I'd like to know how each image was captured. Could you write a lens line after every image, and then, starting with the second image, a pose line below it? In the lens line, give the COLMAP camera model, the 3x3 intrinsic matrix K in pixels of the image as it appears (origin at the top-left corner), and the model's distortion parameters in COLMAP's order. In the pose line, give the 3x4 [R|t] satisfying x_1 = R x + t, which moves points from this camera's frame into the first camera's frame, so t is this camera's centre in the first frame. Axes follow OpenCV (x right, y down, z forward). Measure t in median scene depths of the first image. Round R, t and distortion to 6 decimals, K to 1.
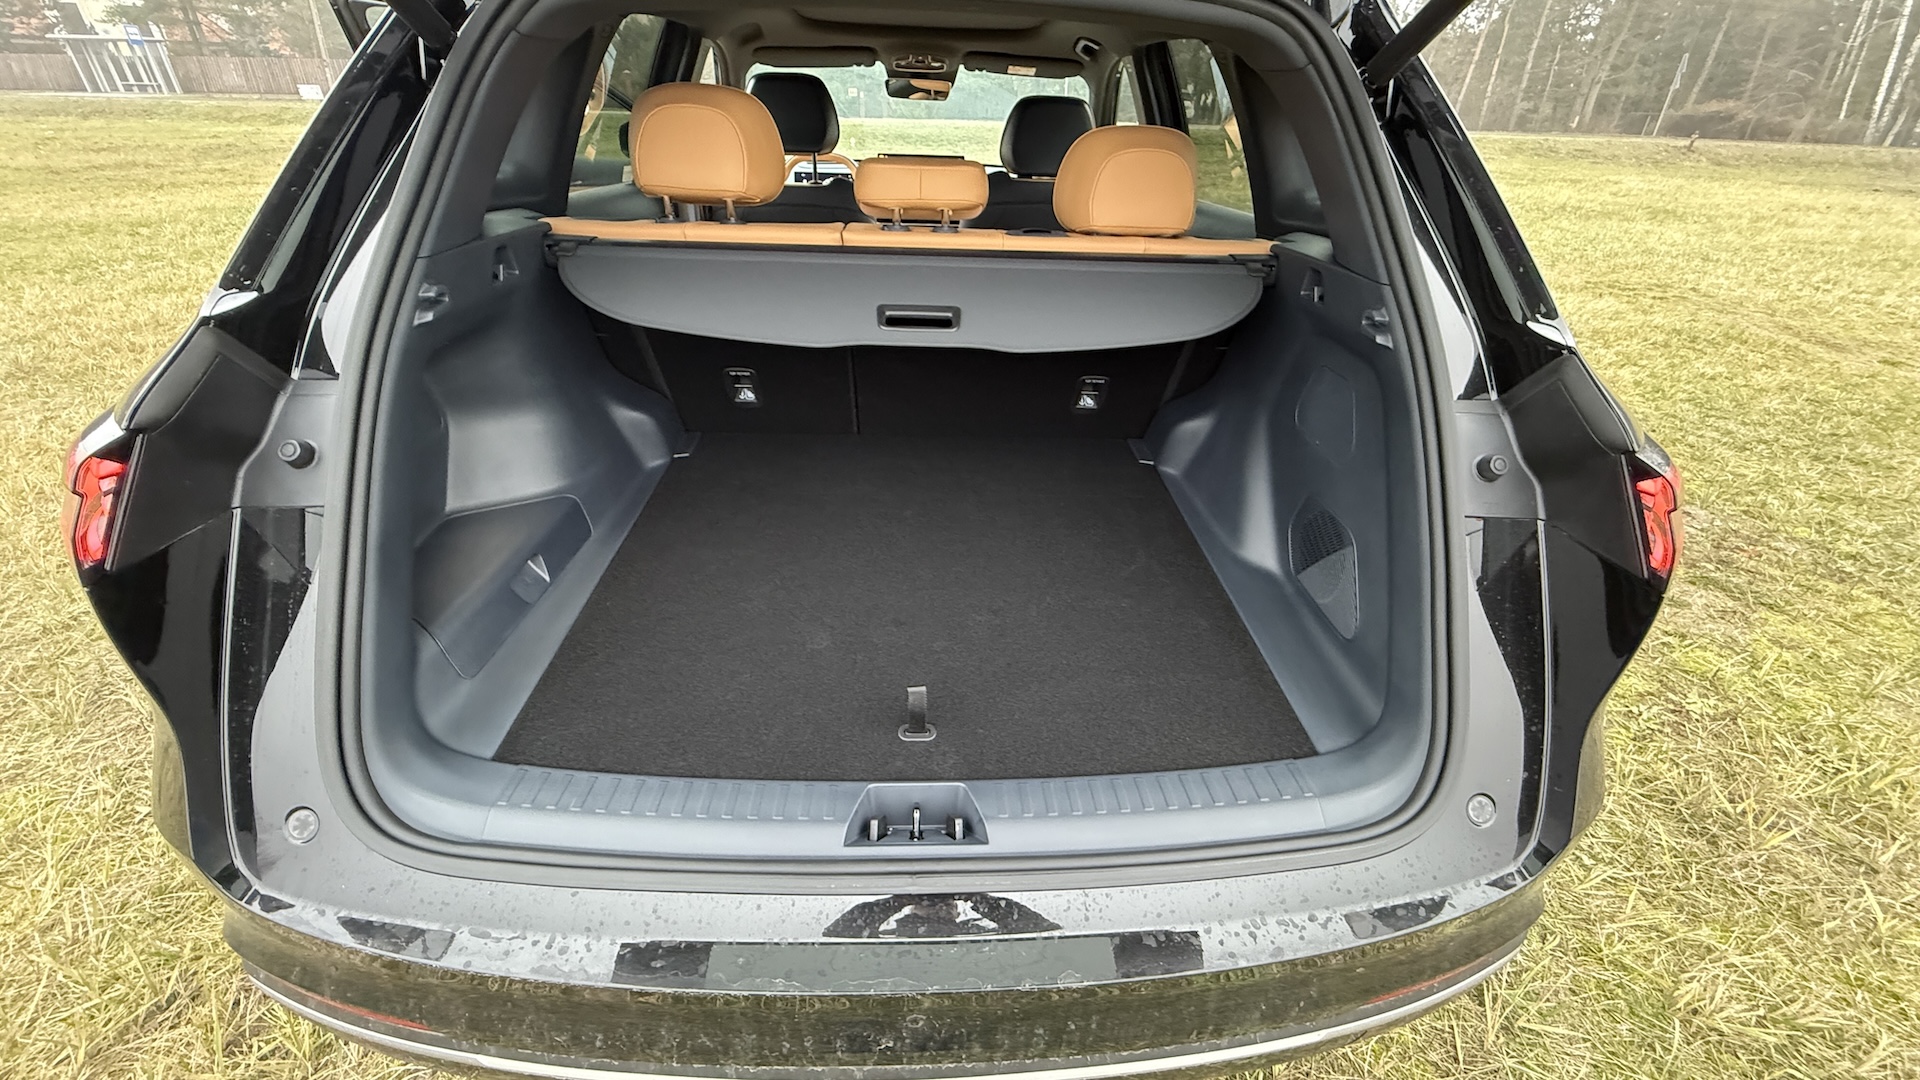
lens RADIAL K [[774.4, 0, 960.1], [0, 774.4, 536.0], [0, 0, 1]] dist [-0.001222, 0.000461]
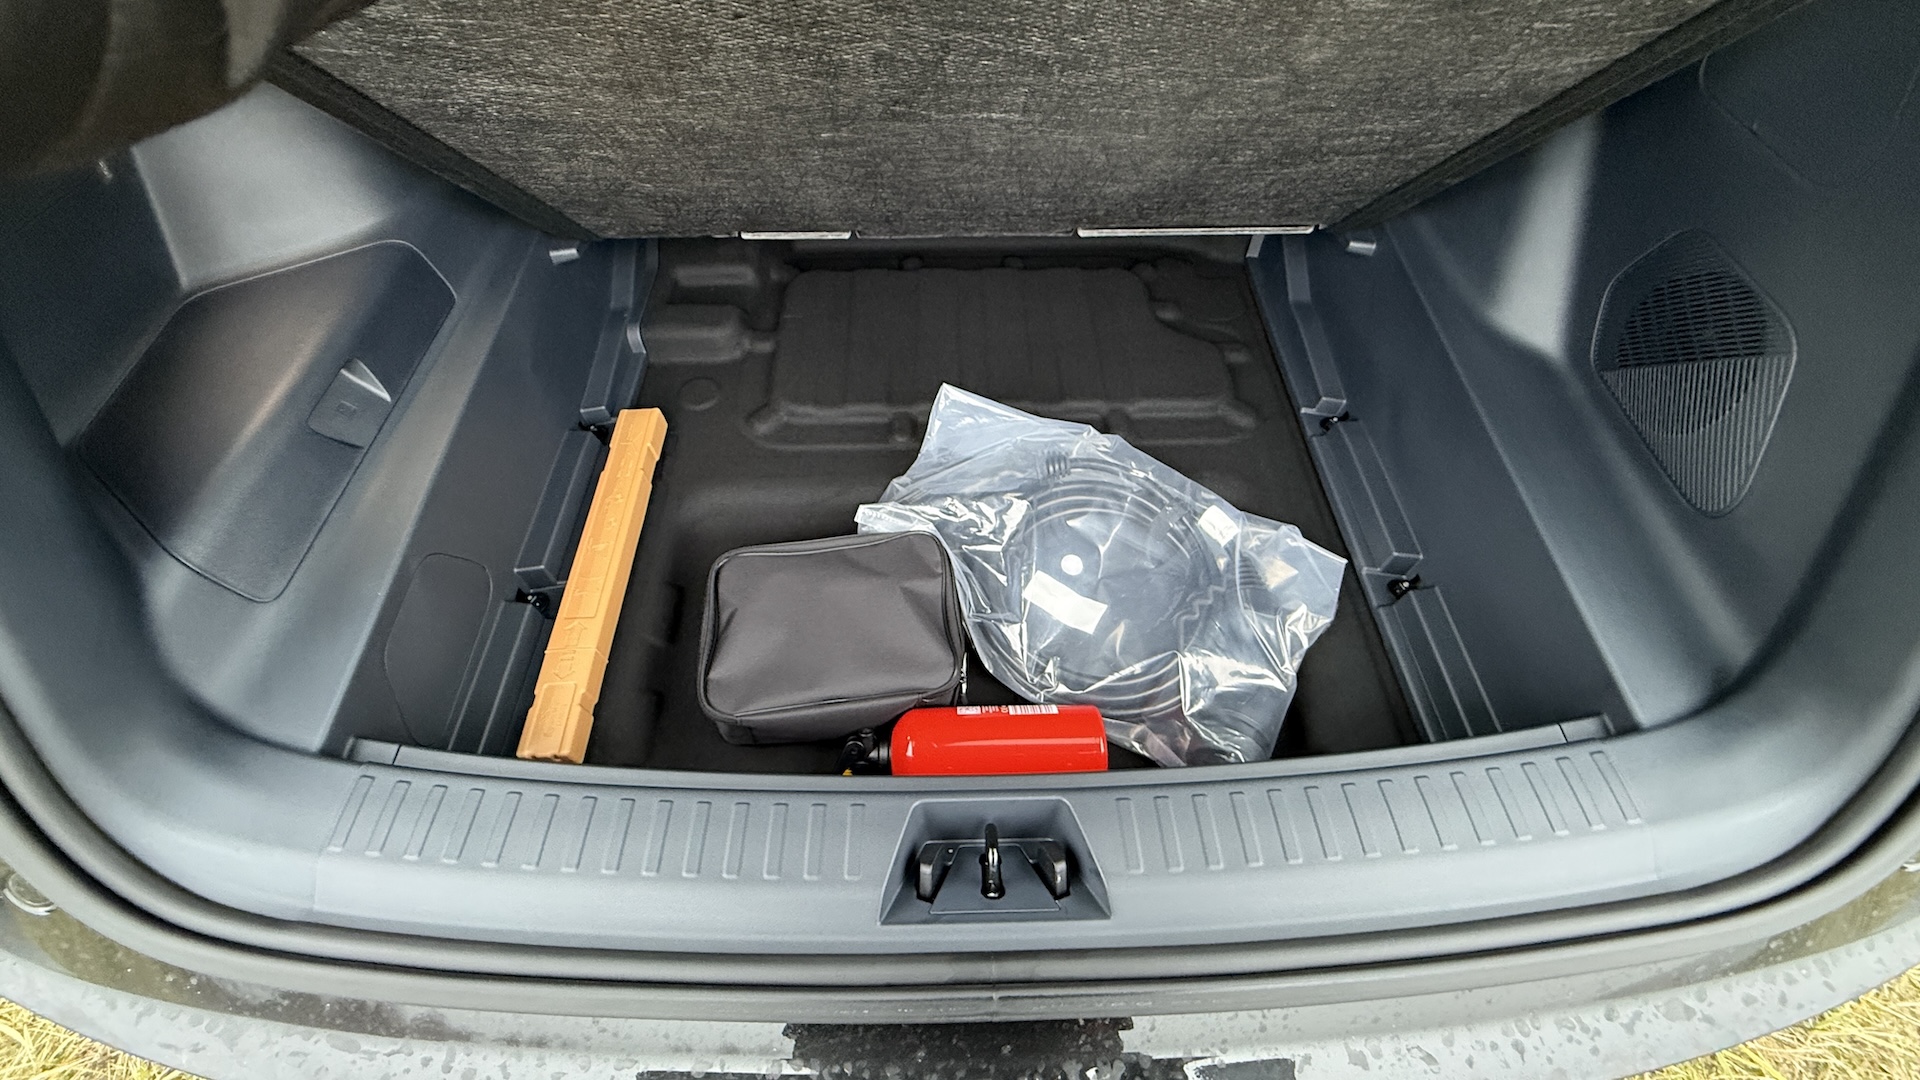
lens RADIAL K [[769.8, 0, 960.0], [0, 769.8, 540.0], [0, 0, 1]] dist [-0.002436, -0.000483]
pose [[0.999208, 0.001900, -0.039741, -0.054223], [0.015549, 0.900768, 0.434021, -0.130187], [0.036622, -0.434296, 0.900026, 0.512505]]
